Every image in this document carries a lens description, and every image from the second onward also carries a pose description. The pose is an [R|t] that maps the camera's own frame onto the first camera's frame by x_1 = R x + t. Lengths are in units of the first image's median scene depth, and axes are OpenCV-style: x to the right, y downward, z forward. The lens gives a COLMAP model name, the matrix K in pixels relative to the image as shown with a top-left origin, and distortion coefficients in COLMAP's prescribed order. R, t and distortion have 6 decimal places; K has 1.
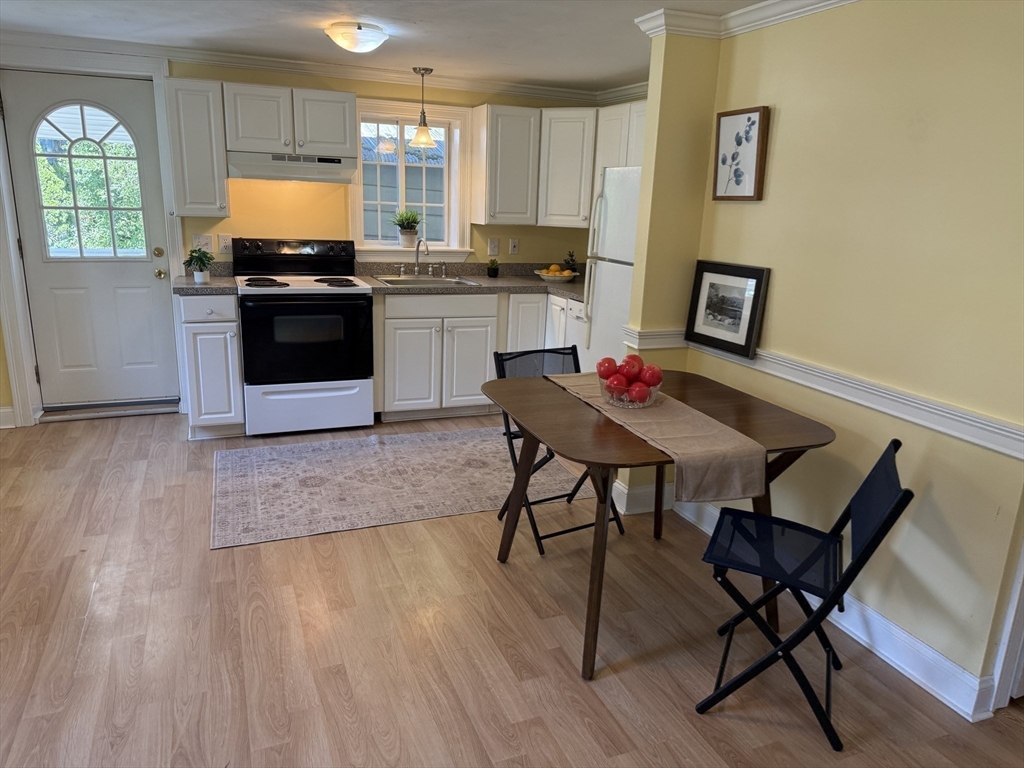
lens RADIAL K [[718.3, 0, 512.0], [0, 718.3, 384.0], [0, 0, 1]] dist [0.083504, -0.148223]
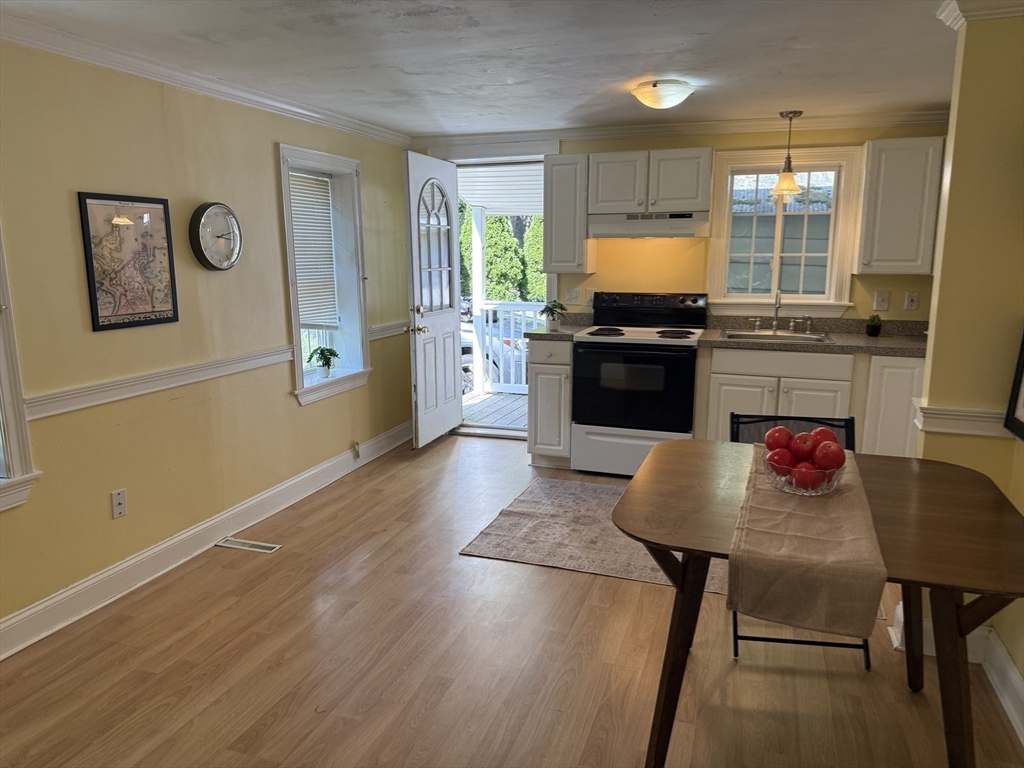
lens RADIAL K [[718.3, 0, 512.0], [0, 718.3, 384.0], [0, 0, 1]] dist [0.083504, -0.148223]
pose [[0.757762, 0.082733, -0.647266, 0.246839], [-0.133429, 0.990617, -0.029587, -0.011952], [0.638744, 0.108784, 0.761690, 0.098096]]
